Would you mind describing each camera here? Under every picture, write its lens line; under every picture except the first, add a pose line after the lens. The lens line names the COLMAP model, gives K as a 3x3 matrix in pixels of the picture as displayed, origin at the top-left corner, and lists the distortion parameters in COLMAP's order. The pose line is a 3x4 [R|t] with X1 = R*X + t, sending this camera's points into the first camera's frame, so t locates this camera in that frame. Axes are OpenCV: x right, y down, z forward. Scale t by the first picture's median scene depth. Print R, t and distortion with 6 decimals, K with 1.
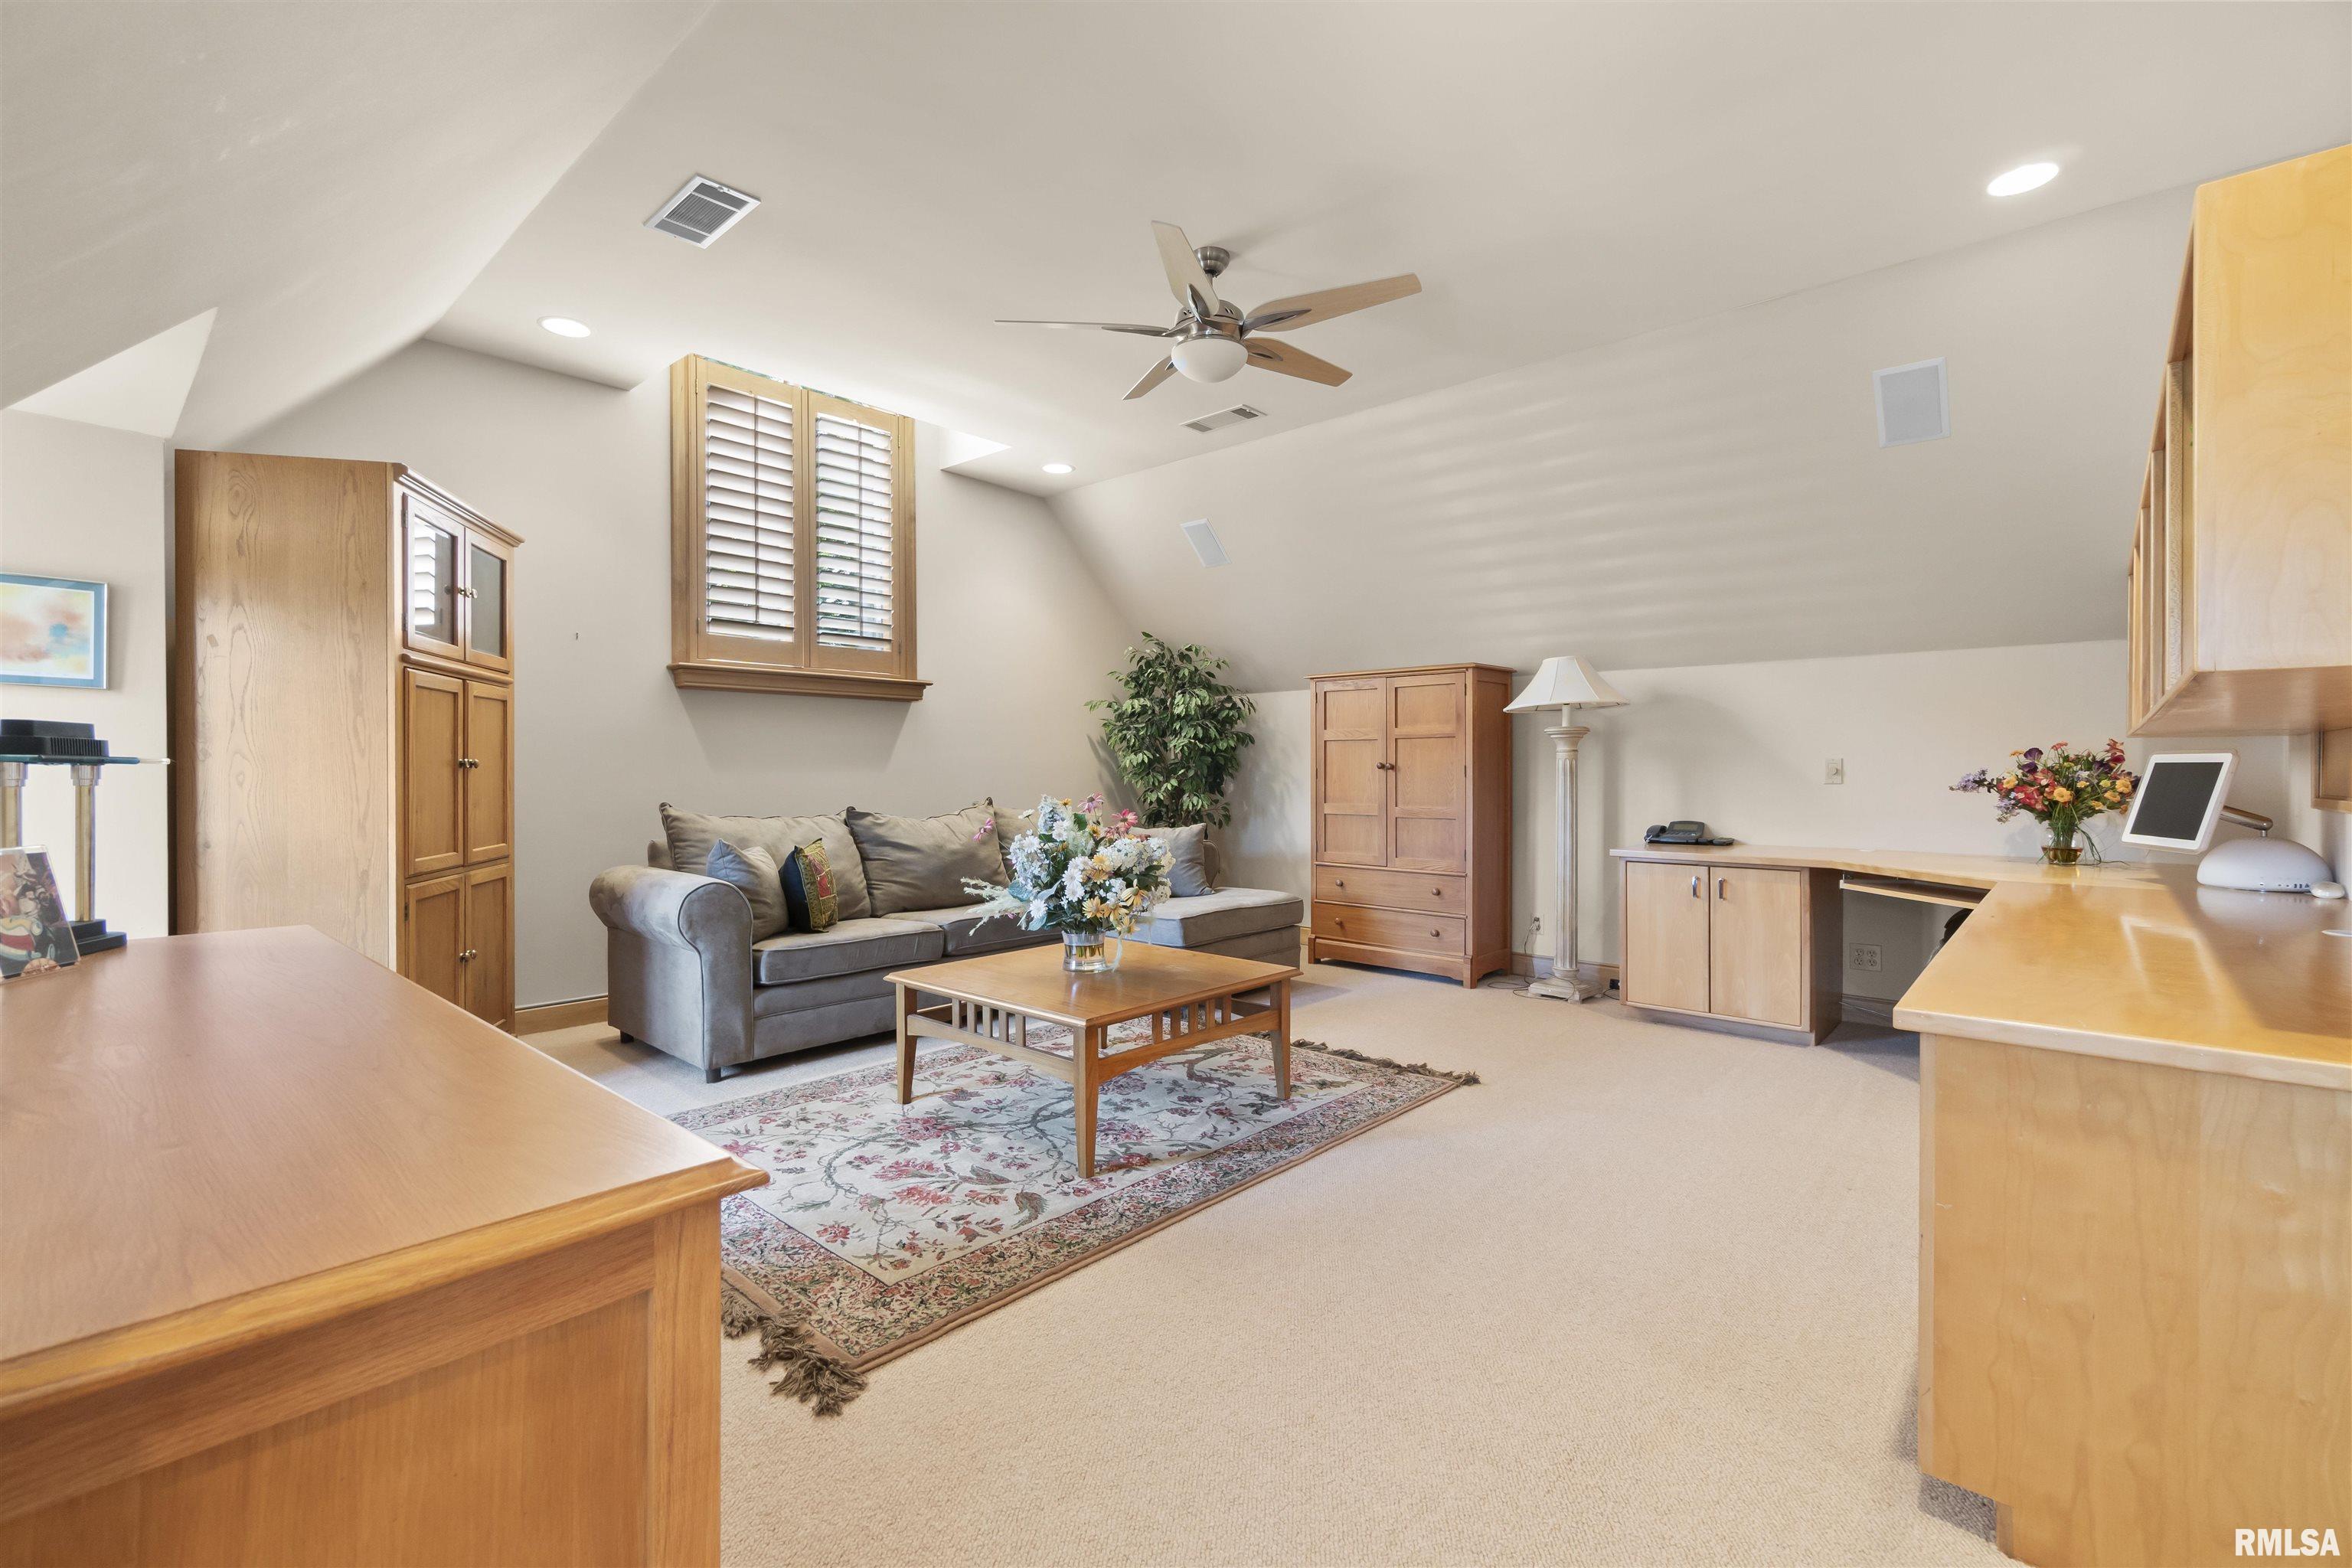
lens RADIAL K [[1026.6, 0, 1176.0], [0, 1026.6, 774.3], [0, 0, 1]] dist [-0.012655, 0.000921]
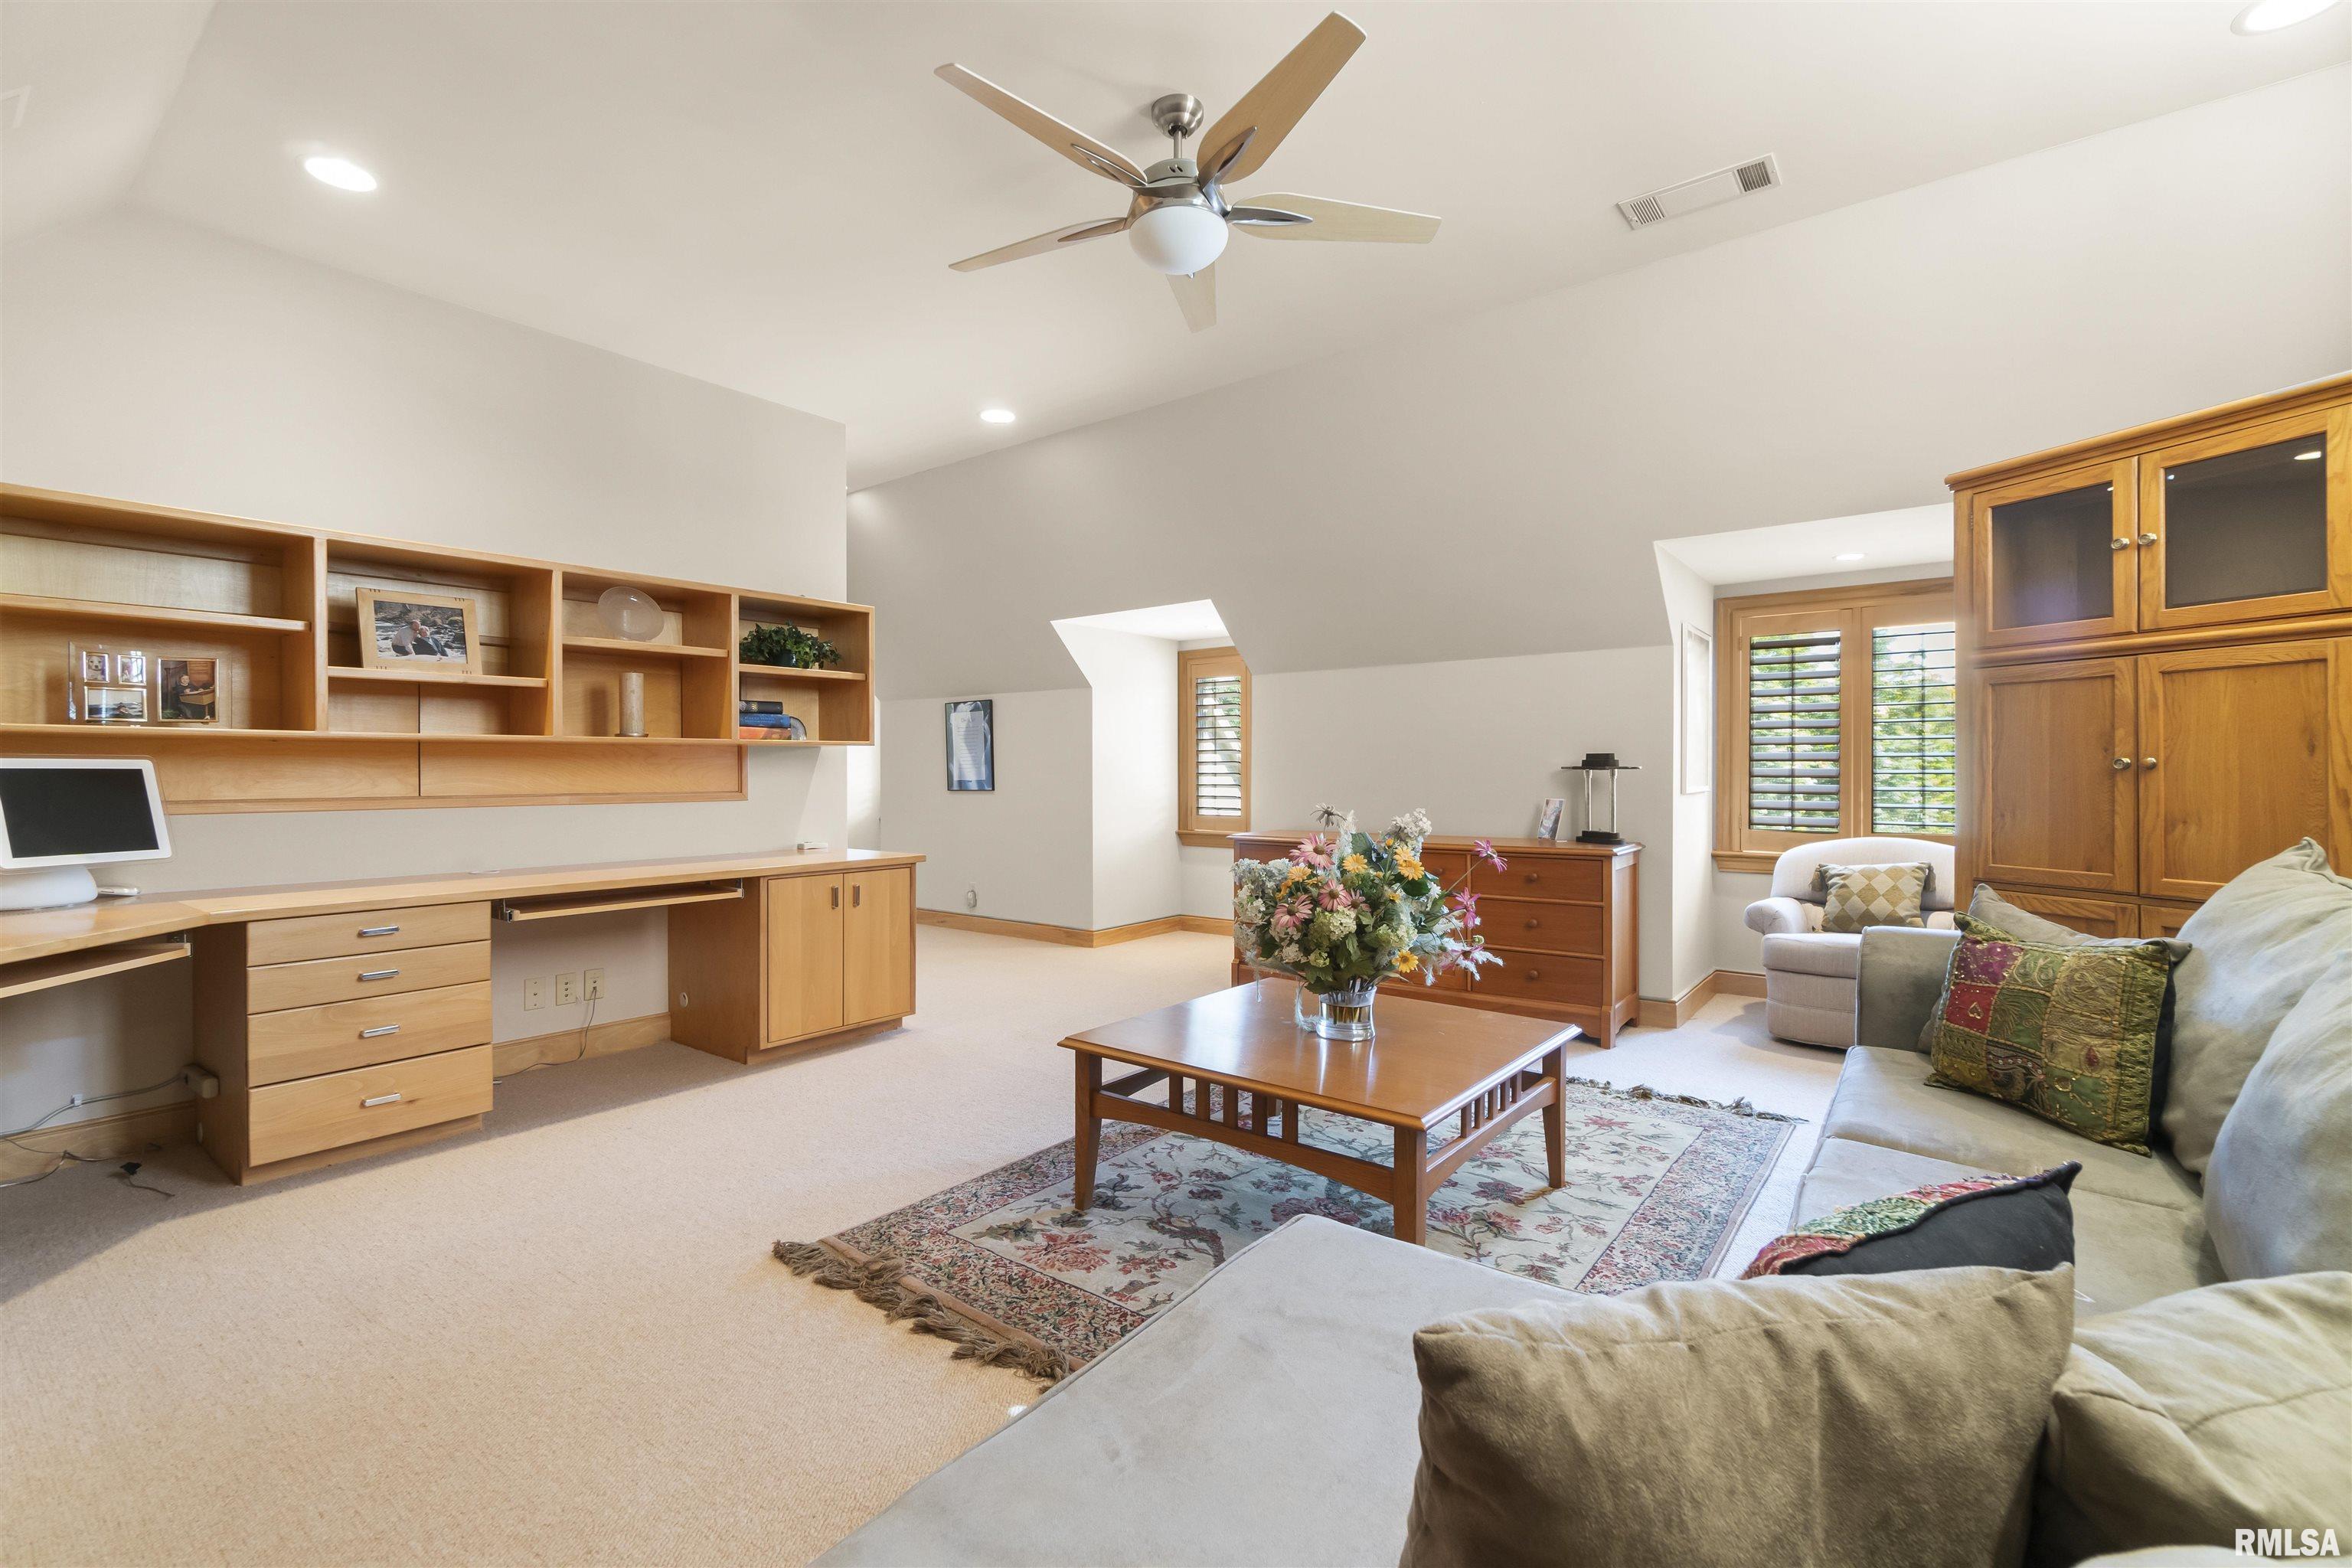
lens RADIAL K [[1026.6, 0, 1175.1], [0, 1026.6, 774.7], [0, 0, 1]] dist [-0.012655, 0.000921]
pose [[-0.996868, 0.000278, -0.079080, 0.094600], [-0.000566, 0.999943, 0.010647, -0.011151], [0.079079, 0.010658, -0.996811, 1.706574]]
